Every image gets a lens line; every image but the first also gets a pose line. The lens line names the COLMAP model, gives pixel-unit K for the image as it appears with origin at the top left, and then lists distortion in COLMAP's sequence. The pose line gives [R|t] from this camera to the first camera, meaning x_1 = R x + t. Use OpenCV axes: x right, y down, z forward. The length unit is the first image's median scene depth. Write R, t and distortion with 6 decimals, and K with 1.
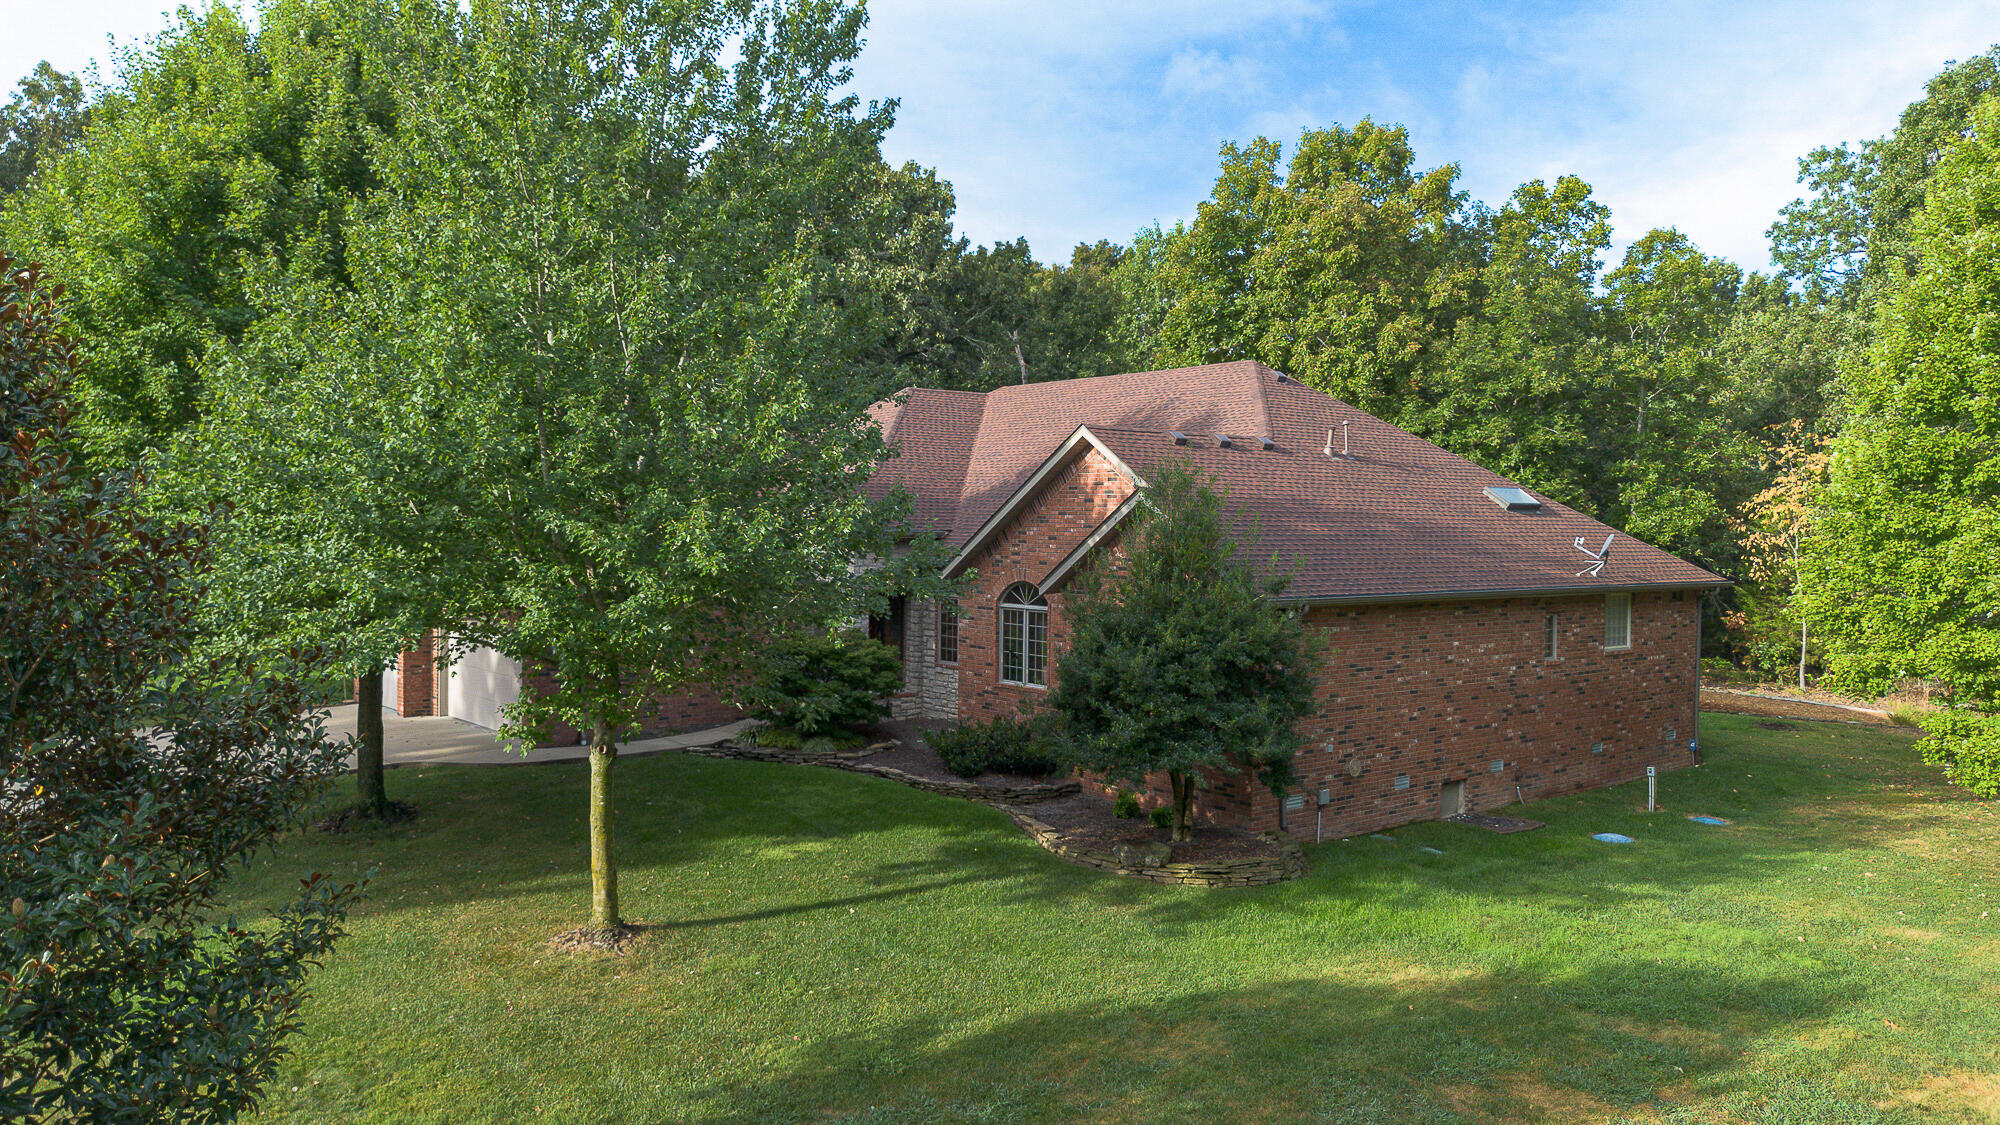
lens RADIAL K [[1422.3, 0, 1004.1], [0, 1422.3, 569.9], [0, 0, 1]] dist [-0.002538, 0.001091]
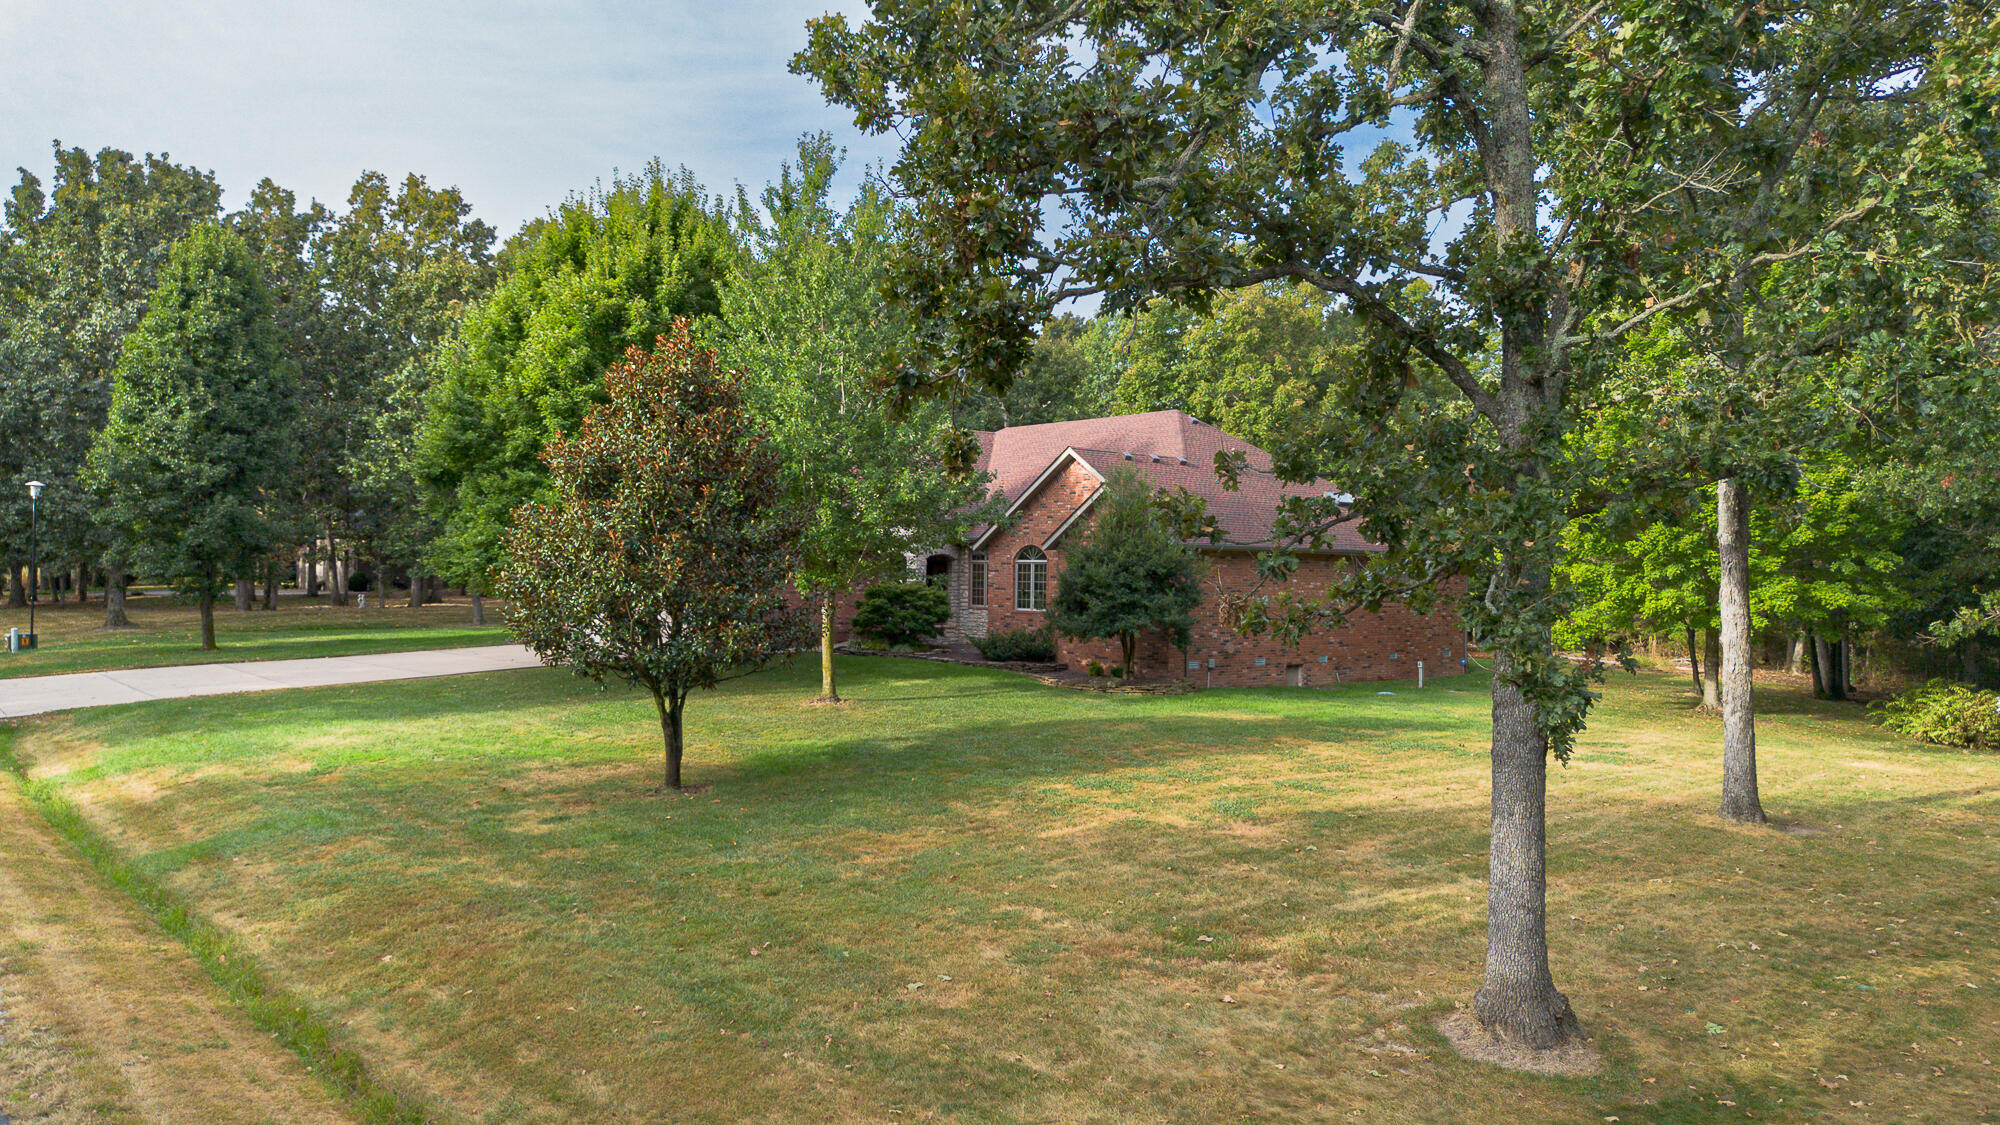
lens RADIAL K [[1422.3, 0, 996.9], [0, 1422.3, 558.1], [0, 0, 1]] dist [-0.002538, 0.001091]
pose [[0.999664, 0.004844, 0.025455, -0.039779], [-0.003694, 0.998979, -0.045021, 0.057781], [-0.025647, 0.044912, 0.998662, -0.365166]]
